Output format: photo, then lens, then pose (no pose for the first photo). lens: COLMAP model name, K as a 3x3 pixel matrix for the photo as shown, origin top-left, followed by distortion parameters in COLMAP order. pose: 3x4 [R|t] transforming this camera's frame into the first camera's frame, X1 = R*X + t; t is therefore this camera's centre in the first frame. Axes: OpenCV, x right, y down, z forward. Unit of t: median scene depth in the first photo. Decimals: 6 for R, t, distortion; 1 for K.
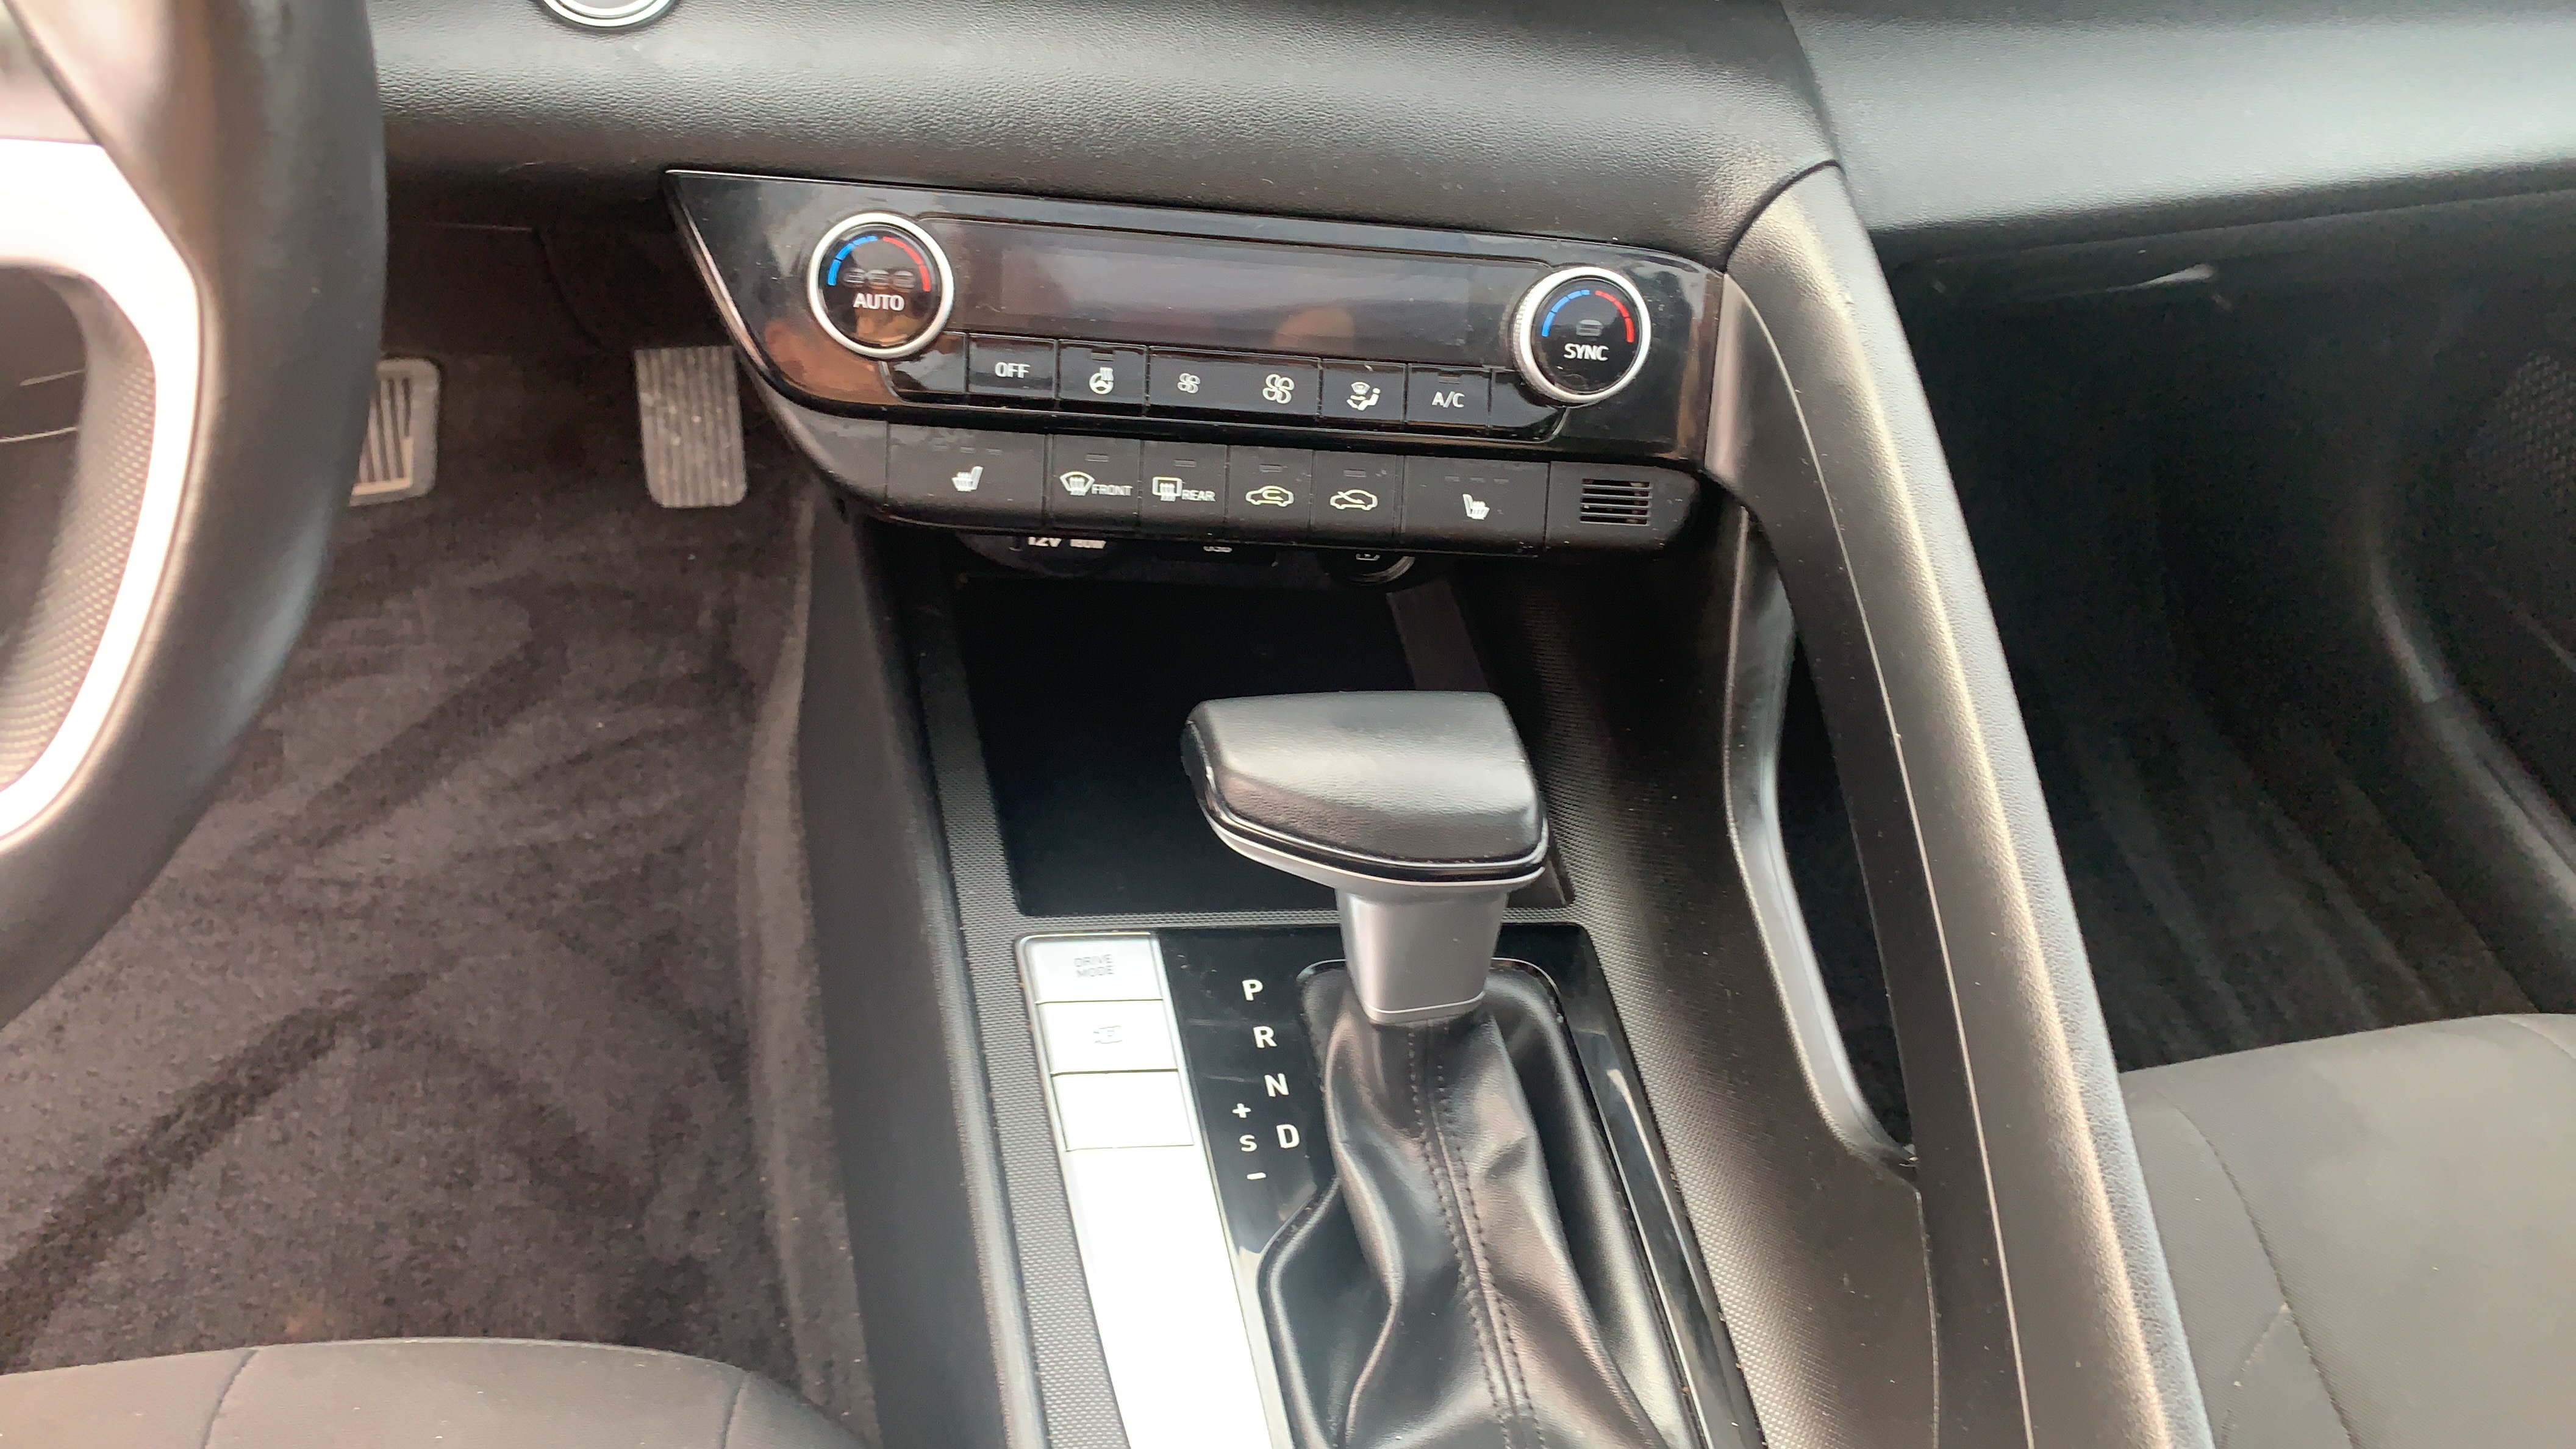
lens RADIAL K [[1898.1, 0, 1242.6], [0, 1898.1, 727.1], [0, 0, 1]] dist [0.013496, -0.006901]
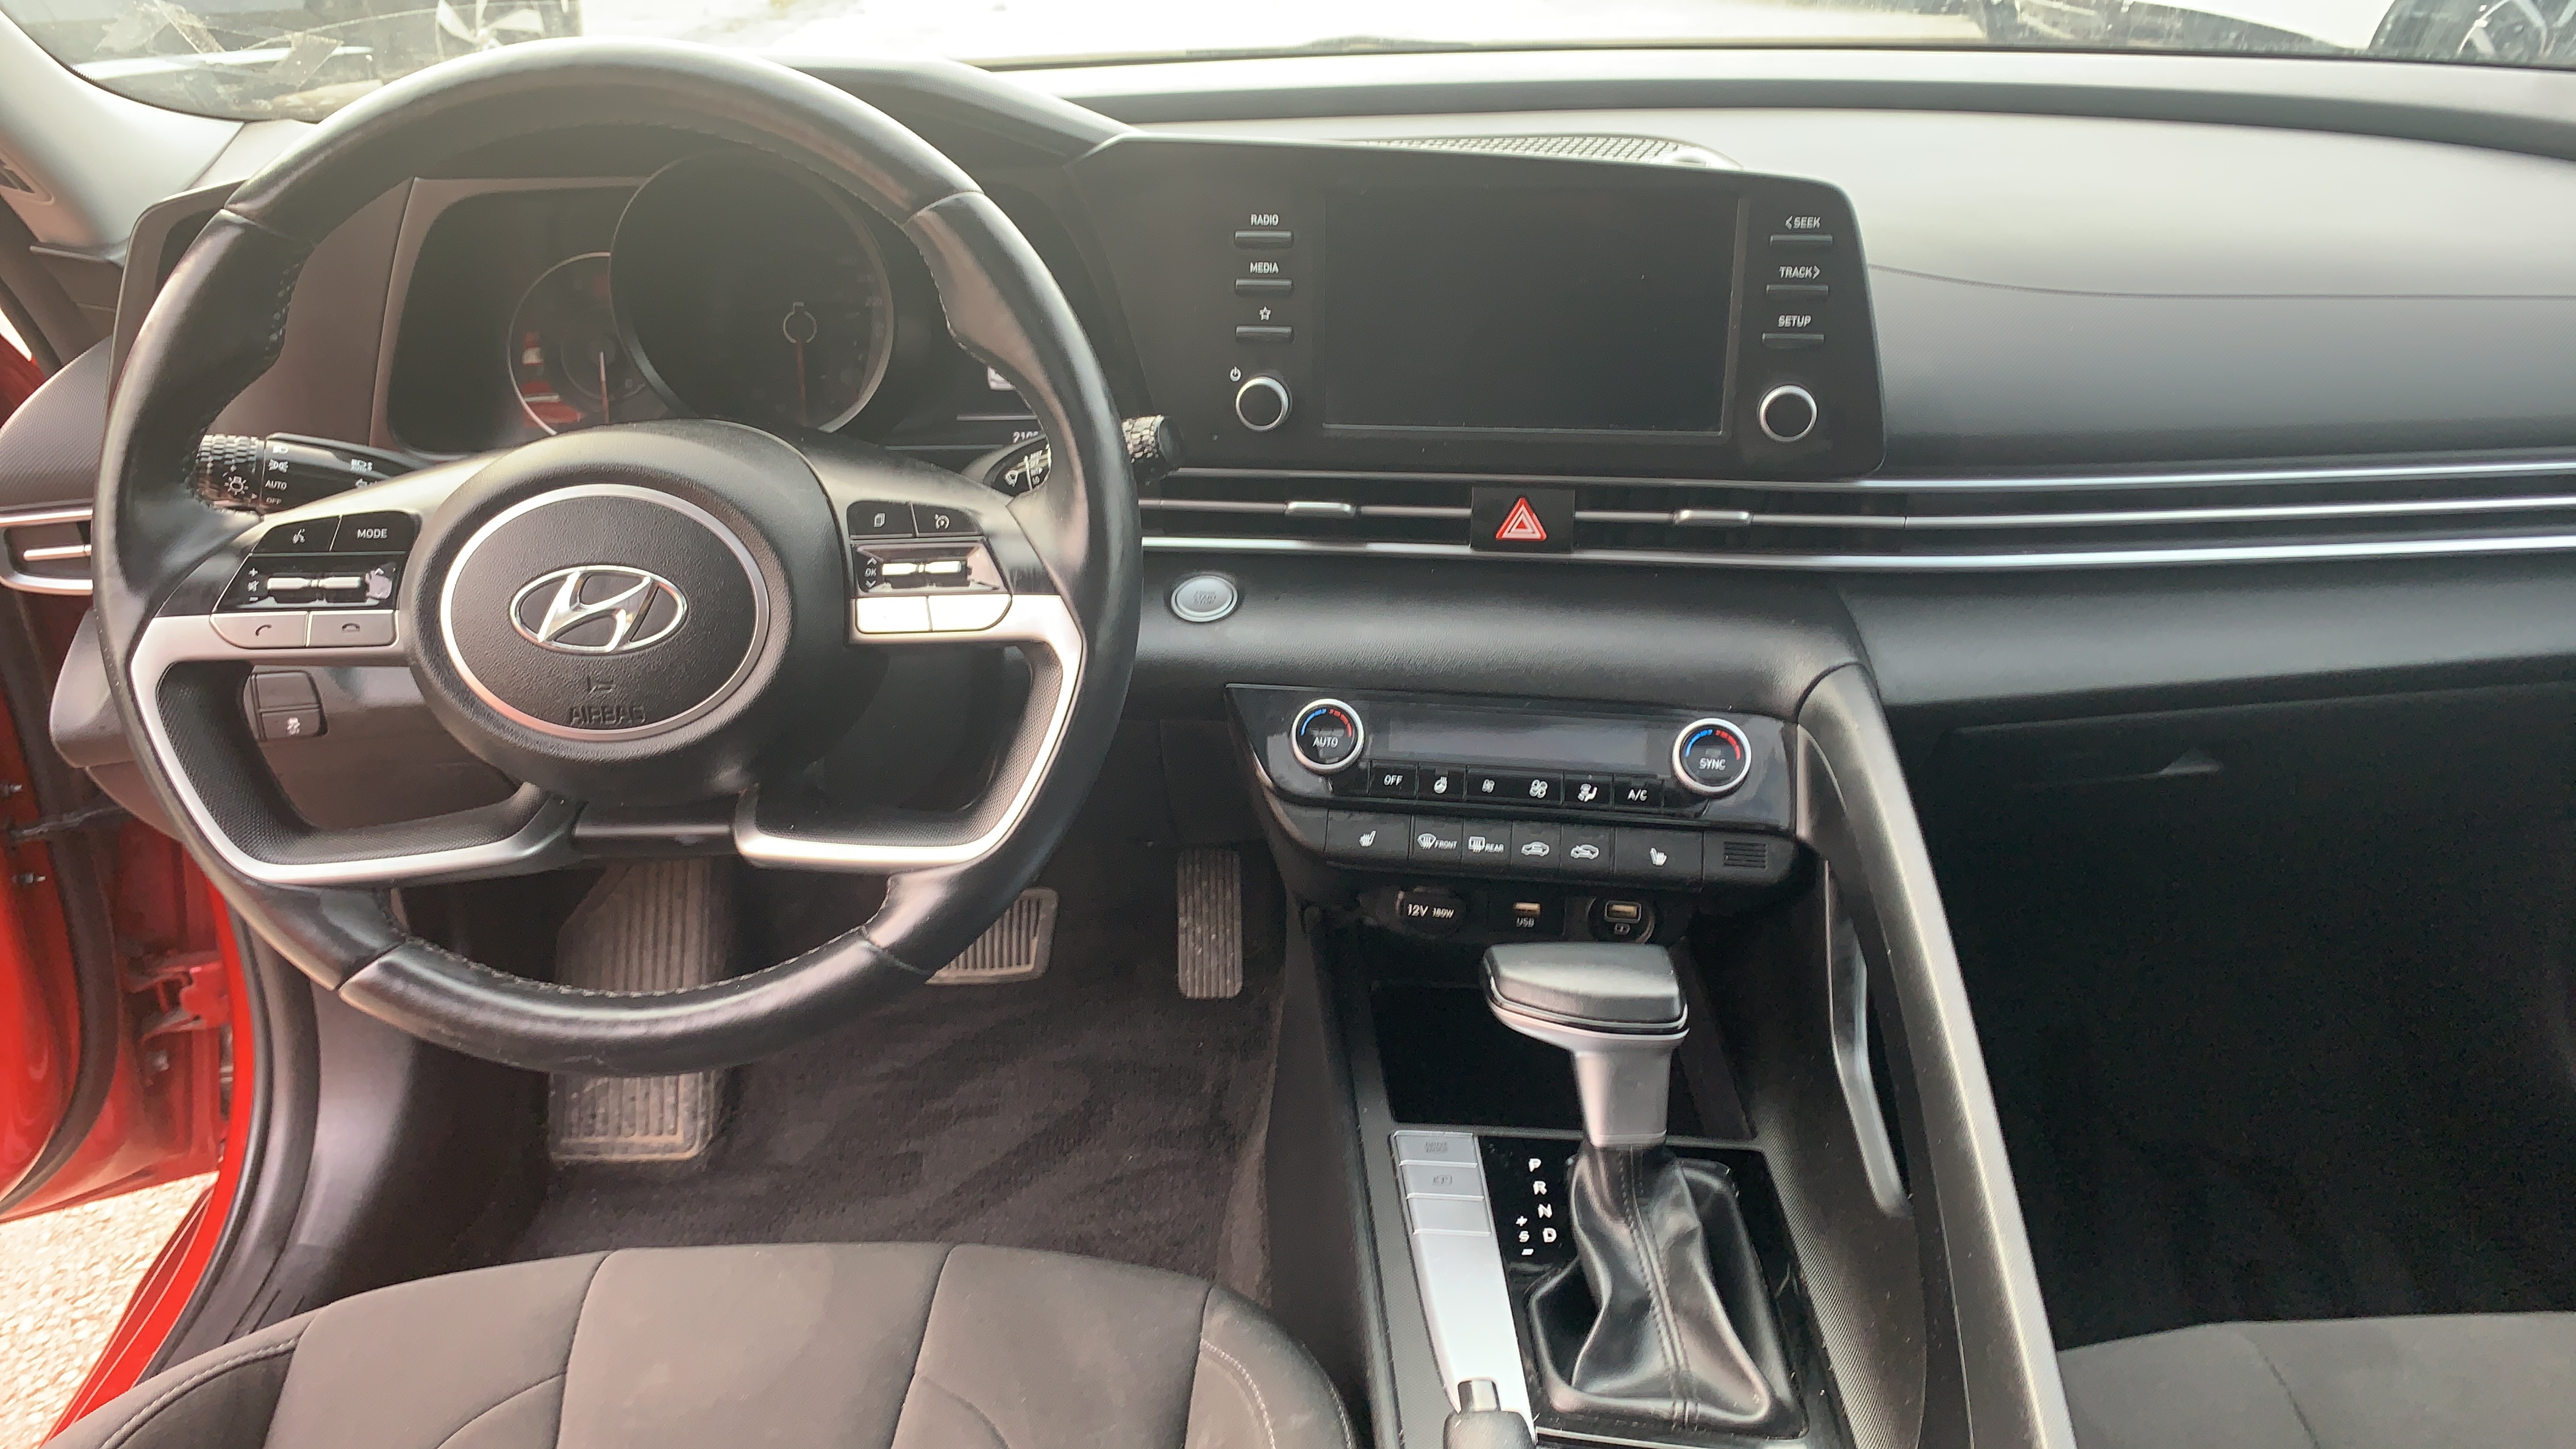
lens RADIAL K [[1898.1, 0, 1242.6], [0, 1898.1, 727.1], [0, 0, 1]] dist [0.013496, -0.006901]
pose [[0.969286, -0.034197, -0.243548, 0.179182], [-0.067822, 0.914718, -0.398360, 0.483581], [0.236400, 0.402643, 0.884304, -0.655711]]
